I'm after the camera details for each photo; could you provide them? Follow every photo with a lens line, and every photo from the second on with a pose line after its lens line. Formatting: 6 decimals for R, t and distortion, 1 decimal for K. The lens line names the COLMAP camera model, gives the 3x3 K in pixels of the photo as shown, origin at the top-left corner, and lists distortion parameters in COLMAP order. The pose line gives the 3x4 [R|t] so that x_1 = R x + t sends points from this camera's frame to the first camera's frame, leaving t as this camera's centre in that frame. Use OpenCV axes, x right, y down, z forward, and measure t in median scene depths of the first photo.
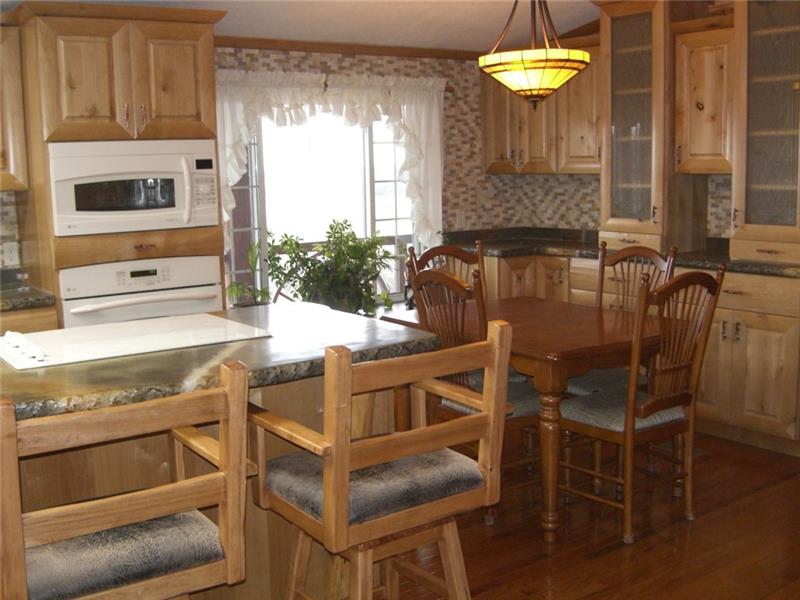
lens RADIAL K [[909.3, 0, 400.2], [0, 909.3, 301.4], [0, 0, 1]] dist [-0.110891, 0.000000]
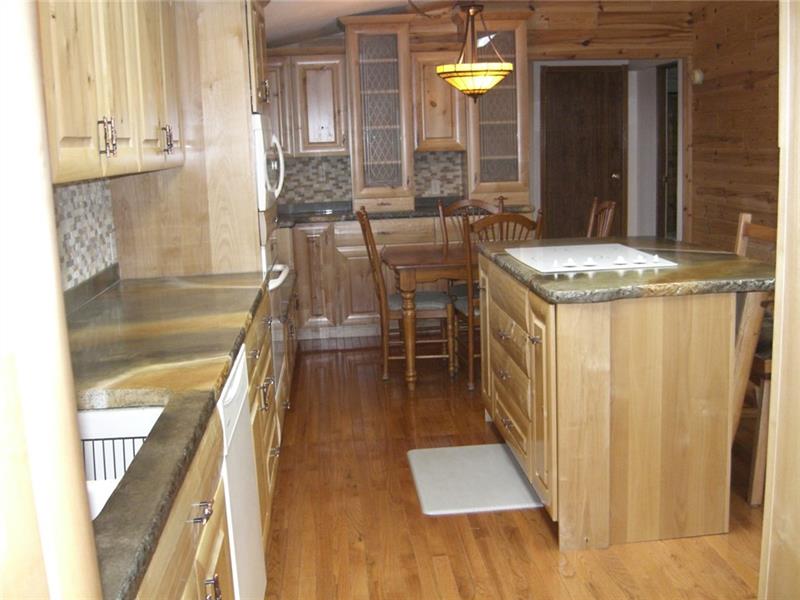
lens RADIAL K [[909.3, 0, 399.6], [0, 909.3, 299.4], [0, 0, 1]] dist [-0.110891, 0.000000]
pose [[0.513781, -0.143591, 0.845820, -0.788199], [0.155285, 0.985174, 0.072923, -0.019388], [-0.843751, 0.093877, 0.528461, 0.249203]]
